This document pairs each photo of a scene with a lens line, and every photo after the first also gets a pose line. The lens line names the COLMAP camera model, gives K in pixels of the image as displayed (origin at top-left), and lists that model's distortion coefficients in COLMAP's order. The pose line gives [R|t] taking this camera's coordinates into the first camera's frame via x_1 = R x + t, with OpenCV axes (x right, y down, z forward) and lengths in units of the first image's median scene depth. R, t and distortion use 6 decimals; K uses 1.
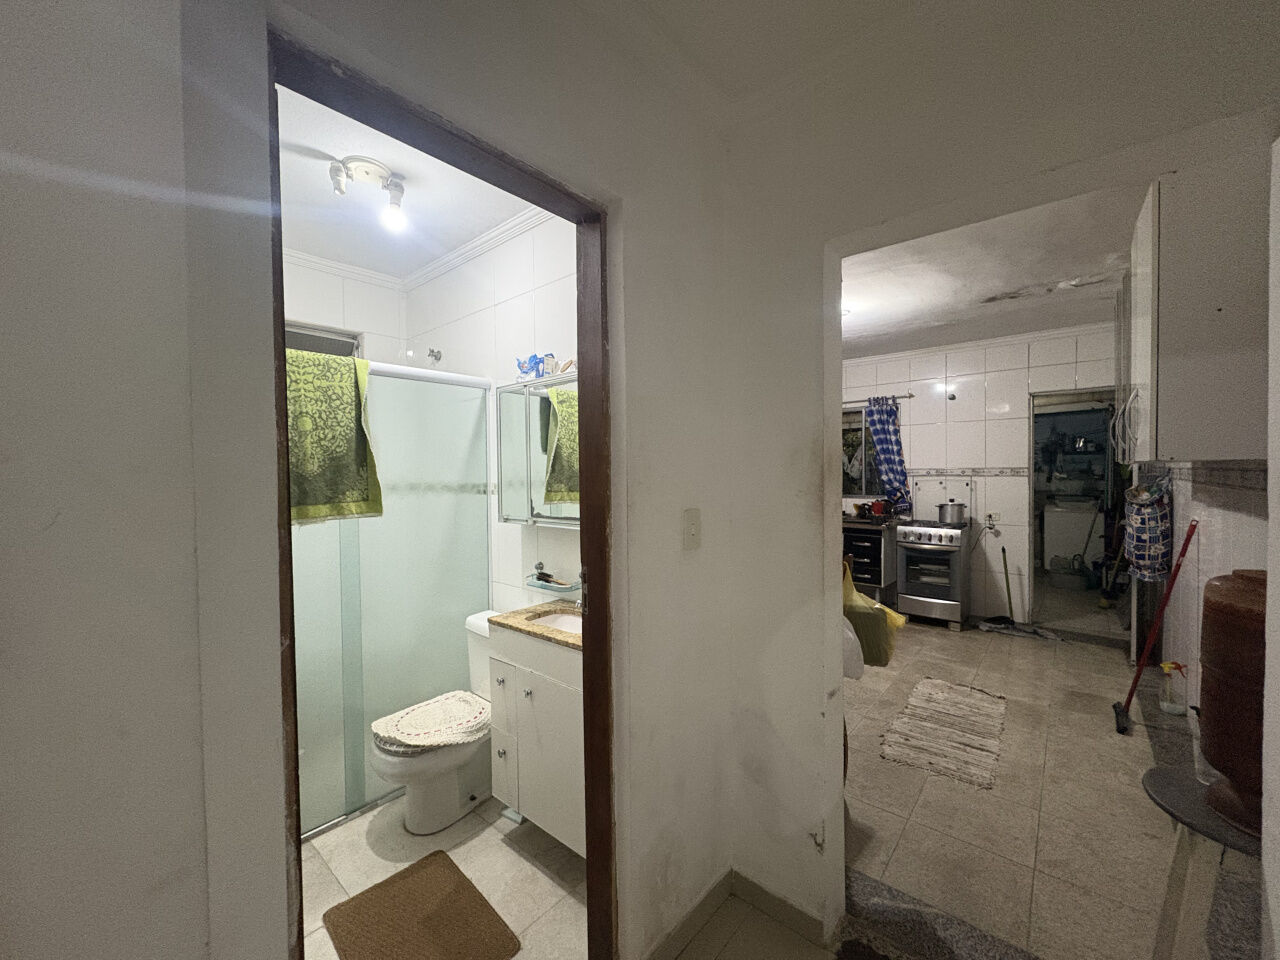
lens RADIAL K [[509.6, 0, 640.0], [0, 509.6, 480.0], [0, 0, 1]] dist [0.000335, 0.000122]
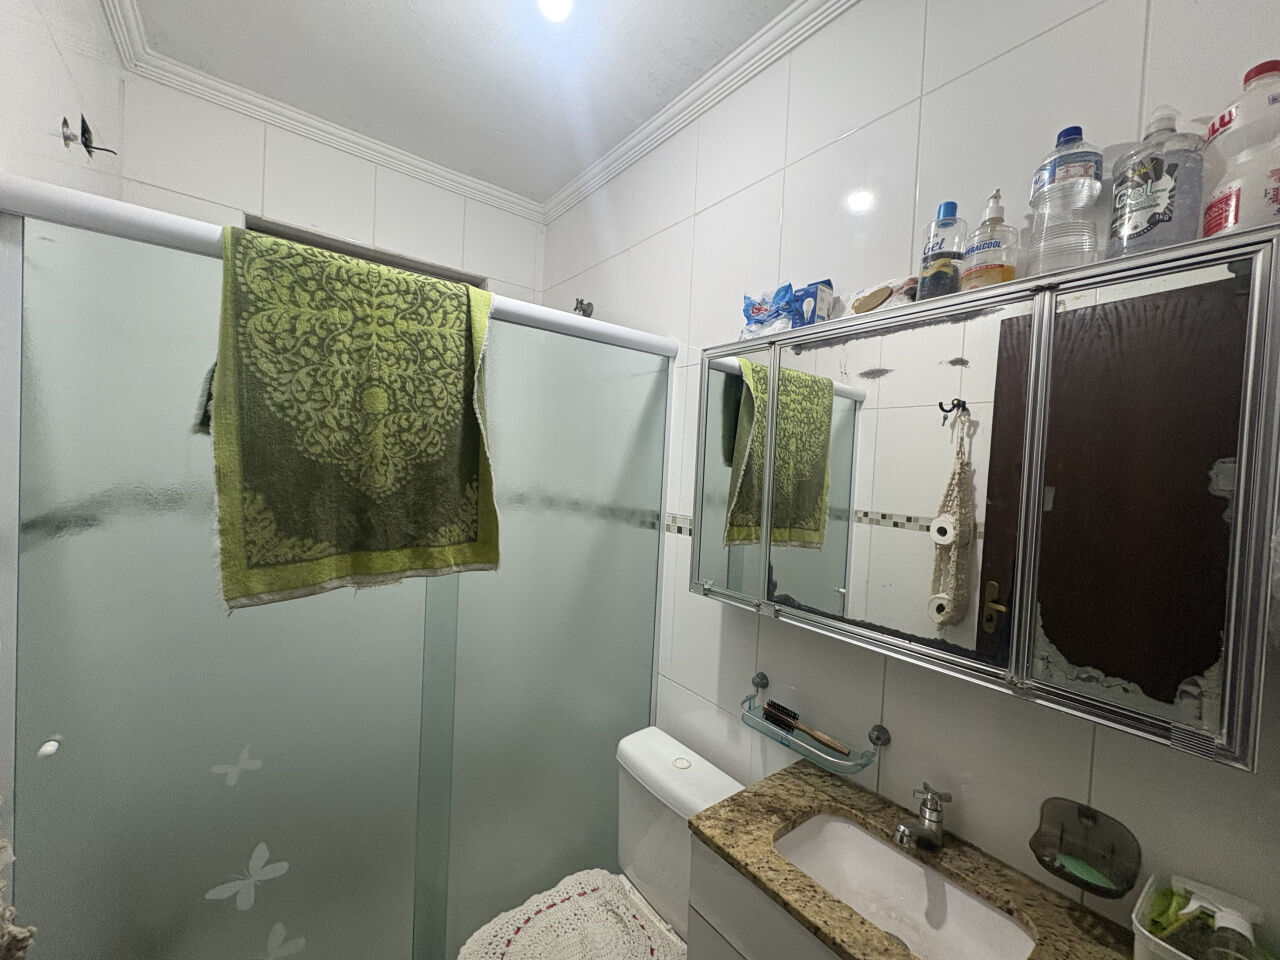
lens RADIAL K [[509.6, 0, 640.0], [0, 509.6, 480.0], [0, 0, 1]] dist [0.000335, 0.000122]
pose [[0.979462, 0.065310, -0.190761, -0.262660], [-0.063939, 0.997865, 0.013342, -0.048583], [0.191225, -0.000871, 0.981546, 0.500071]]
